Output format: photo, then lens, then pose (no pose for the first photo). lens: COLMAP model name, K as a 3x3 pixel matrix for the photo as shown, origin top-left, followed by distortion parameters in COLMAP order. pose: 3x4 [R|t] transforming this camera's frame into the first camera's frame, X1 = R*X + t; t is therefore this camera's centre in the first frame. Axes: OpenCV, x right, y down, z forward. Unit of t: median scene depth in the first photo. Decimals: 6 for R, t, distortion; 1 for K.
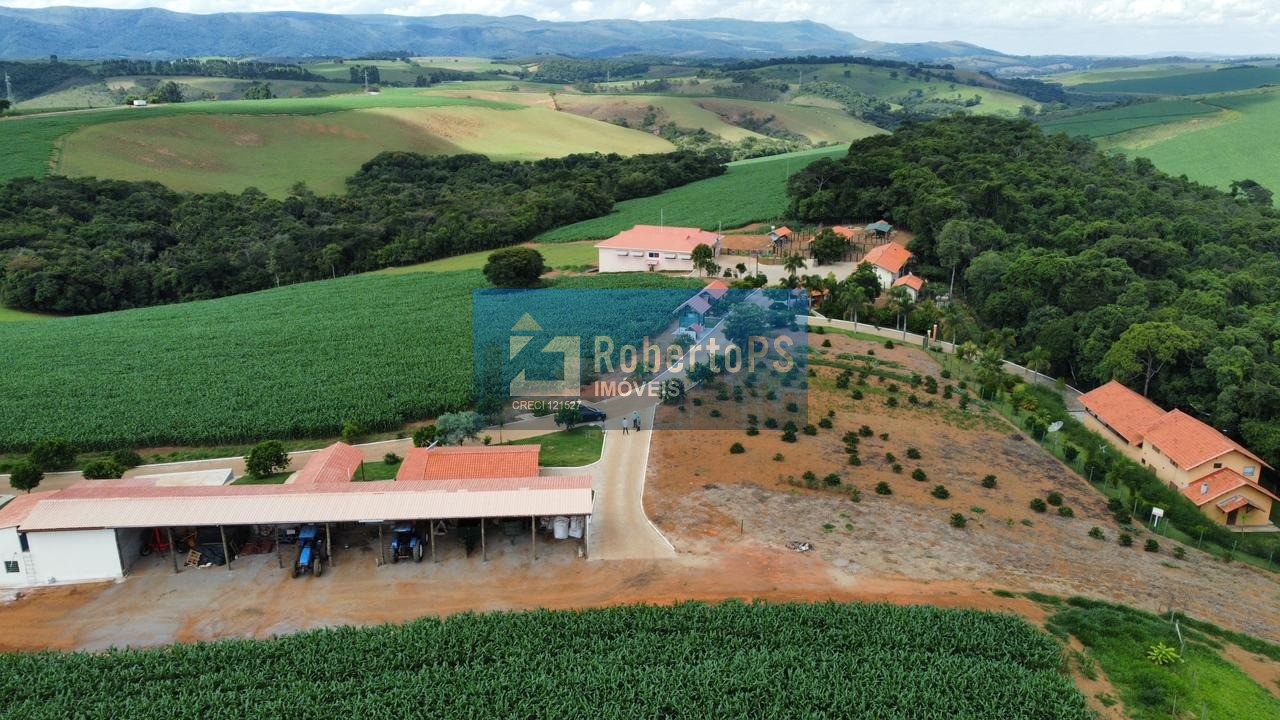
lens RADIAL K [[969.9, 0, 634.4], [0, 969.9, 364.5], [0, 0, 1]] dist [-0.004764, -0.003257]
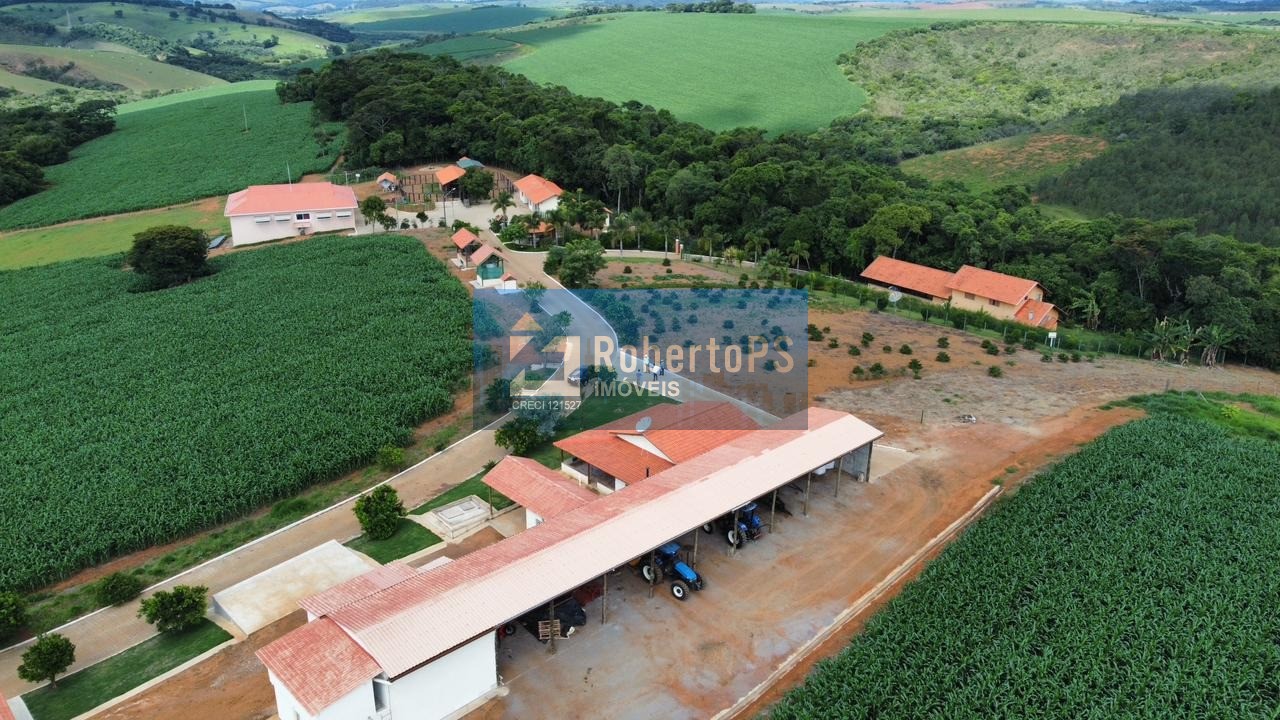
lens RADIAL K [[969.9, 0, 634.4], [0, 969.9, 364.5], [0, 0, 1]] dist [-0.004764, -0.003257]
pose [[0.766242, -0.218865, 0.604128, -0.143915], [0.185033, 0.975533, 0.118734, -0.014556], [-0.615334, 0.020804, 0.787992, 0.061297]]
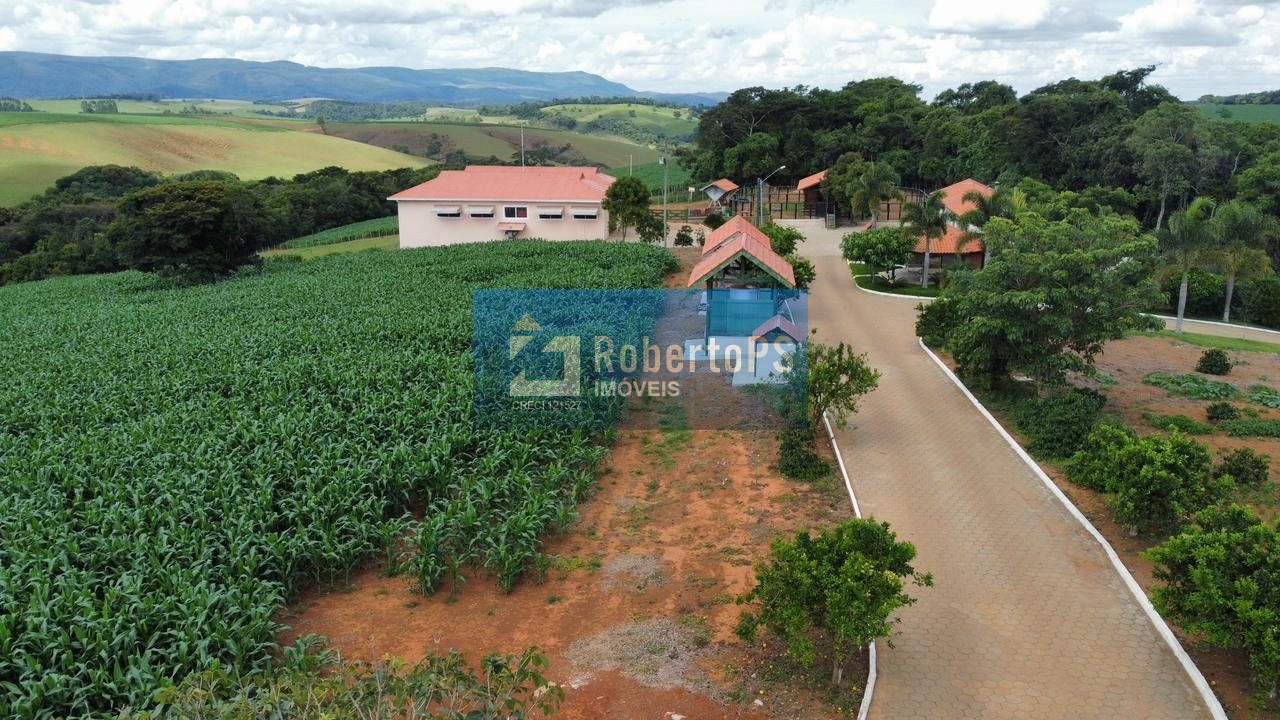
lens RADIAL K [[969.9, 0, 634.4], [0, 969.9, 364.5], [0, 0, 1]] dist [-0.004764, -0.003257]
pose [[0.975720, -0.049261, 0.213409, -0.013550], [0.059609, 0.997324, -0.042324, -0.006207], [-0.210753, 0.054018, 0.976046, 0.243922]]
